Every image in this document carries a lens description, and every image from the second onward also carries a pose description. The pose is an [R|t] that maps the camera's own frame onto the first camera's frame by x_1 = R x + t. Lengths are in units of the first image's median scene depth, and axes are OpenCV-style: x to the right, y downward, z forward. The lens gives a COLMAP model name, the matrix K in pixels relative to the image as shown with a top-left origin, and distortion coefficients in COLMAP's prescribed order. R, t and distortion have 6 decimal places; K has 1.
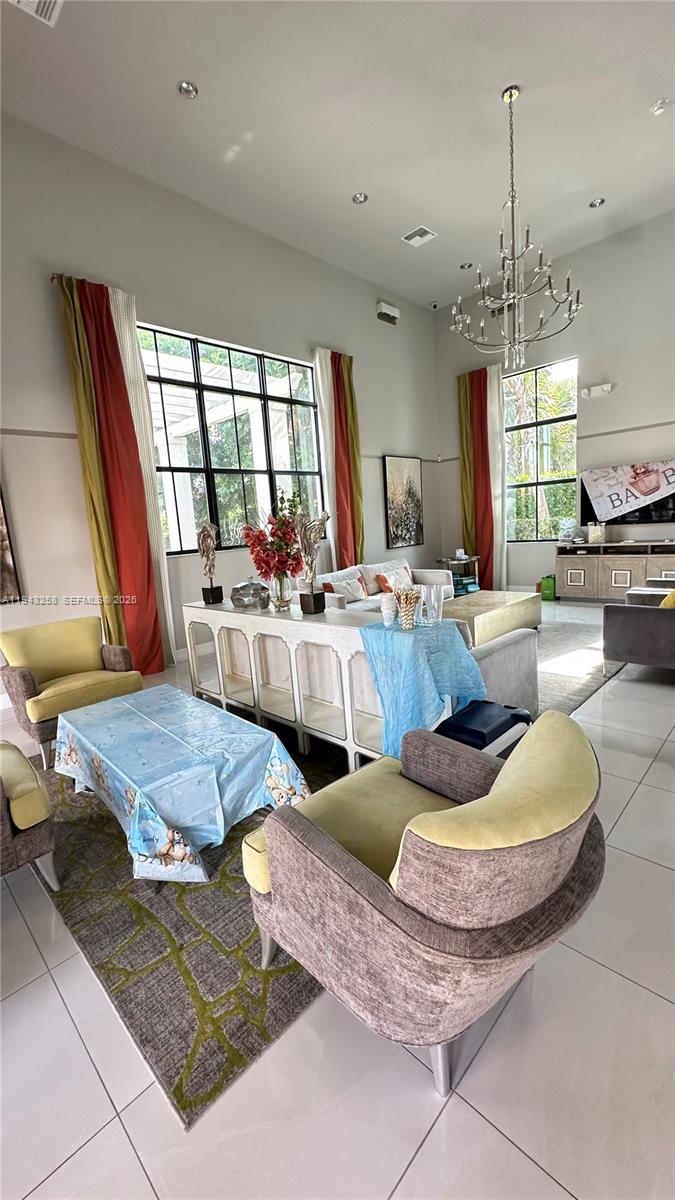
lens RADIAL K [[478.1, 0, 335.9], [0, 478.1, 596.8], [0, 0, 1]] dist [-0.001765, -0.000091]
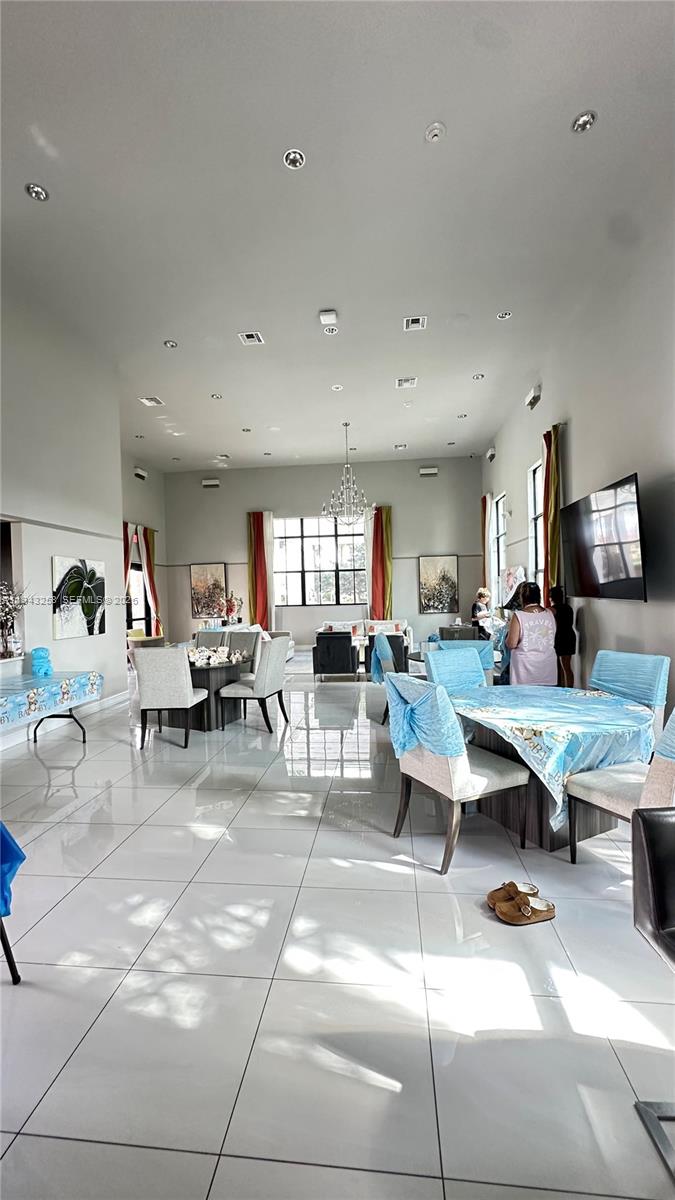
lens RADIAL K [[478.1, 0, 340.1], [0, 478.1, 598.6], [0, 0, 1]] dist [-0.001765, -0.000091]
pose [[0.620390, 0.063132, -0.781748, 1.177804], [-0.141811, 0.989355, -0.032643, -0.058759], [0.771366, 0.131112, 0.622739, -0.201122]]
